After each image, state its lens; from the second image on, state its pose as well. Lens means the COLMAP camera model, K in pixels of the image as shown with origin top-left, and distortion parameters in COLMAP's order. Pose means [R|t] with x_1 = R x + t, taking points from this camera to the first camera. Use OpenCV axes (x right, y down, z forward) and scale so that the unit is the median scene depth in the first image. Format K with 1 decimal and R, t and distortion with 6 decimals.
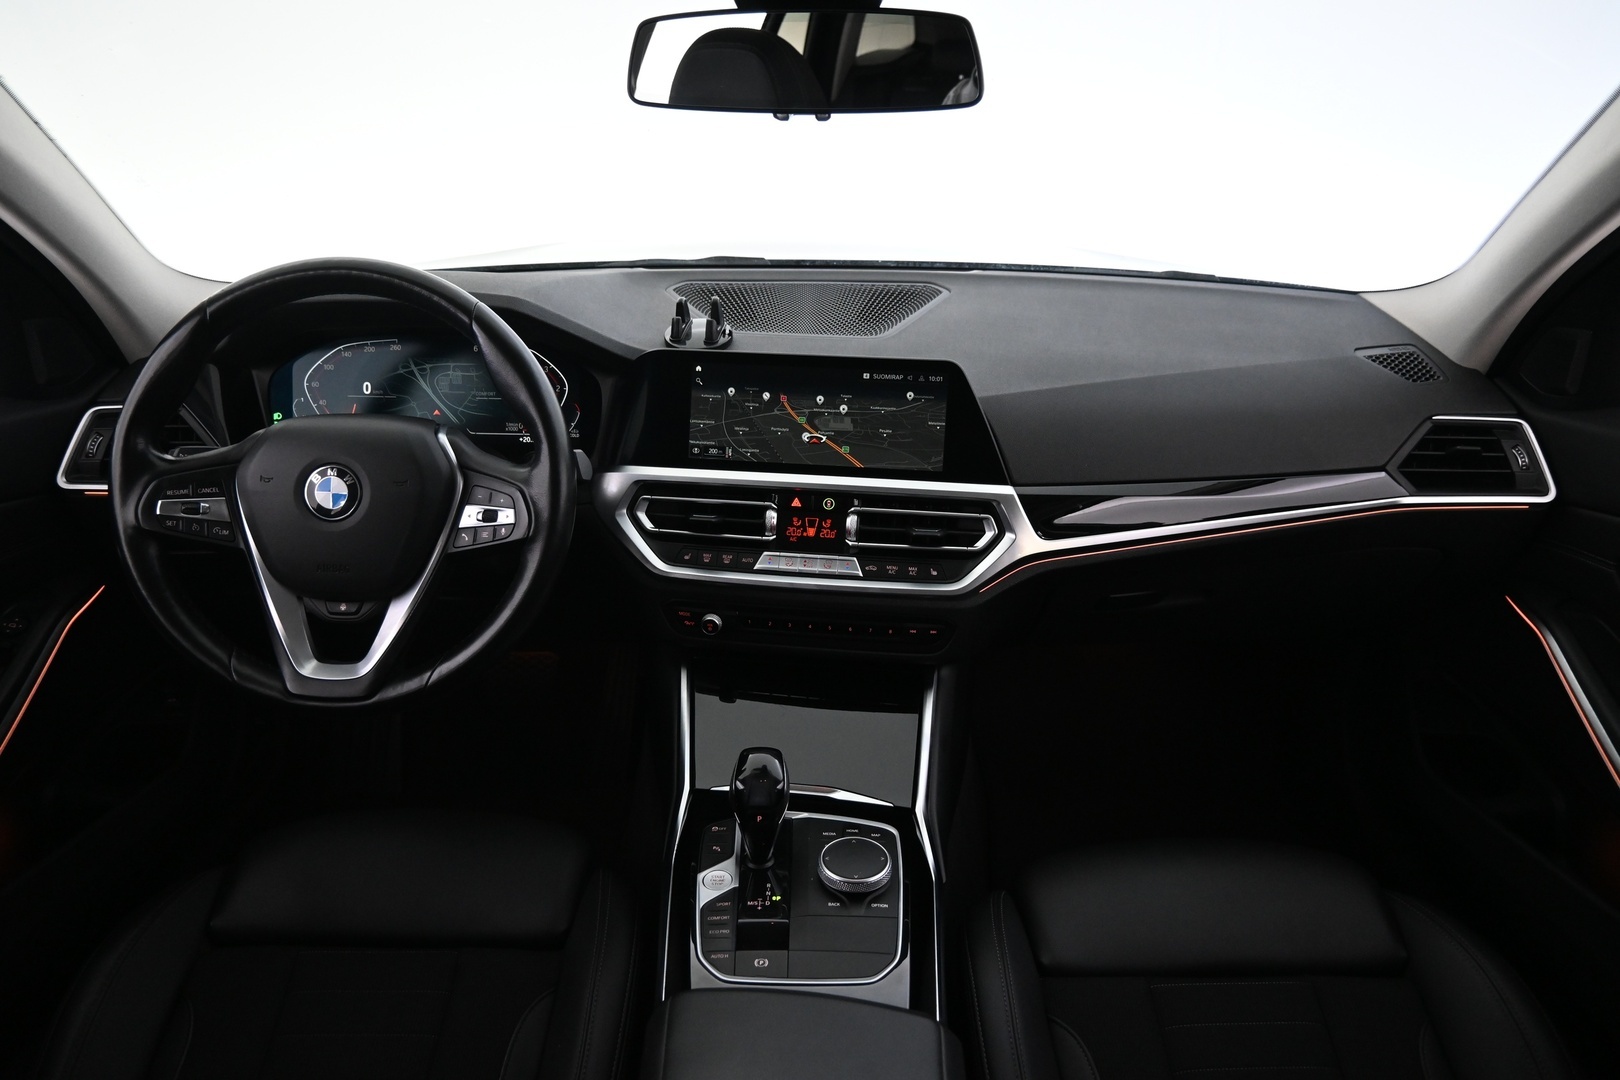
lens RADIAL K [[1104.0, 0, 804.0], [0, 1104.0, 542.8], [0, 0, 1]] dist [-0.011998, -0.002464]
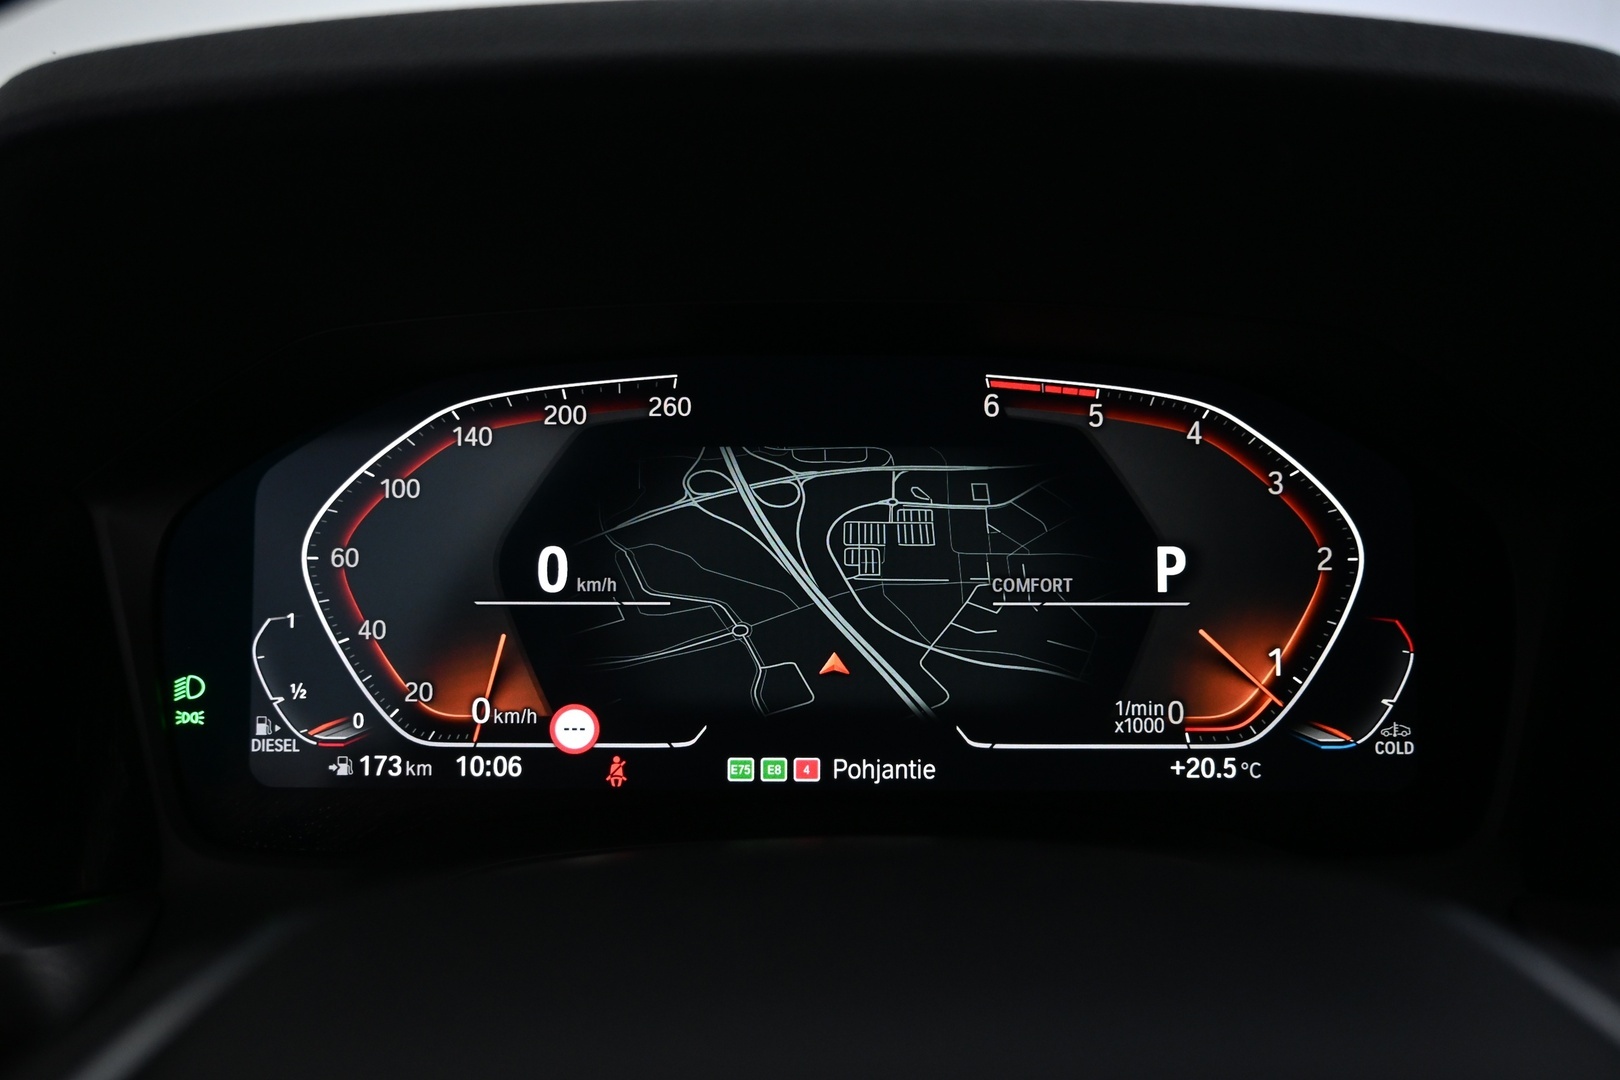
lens RADIAL K [[1263.8, 0, 813.4], [0, 1263.8, 538.1], [0, 0, 1]] dist [-0.014208, -0.002094]
pose [[0.999724, -0.017309, -0.015910, -0.332904], [0.015317, 0.992924, -0.117759, -0.113084], [0.017836, 0.117483, 0.992915, 0.717184]]
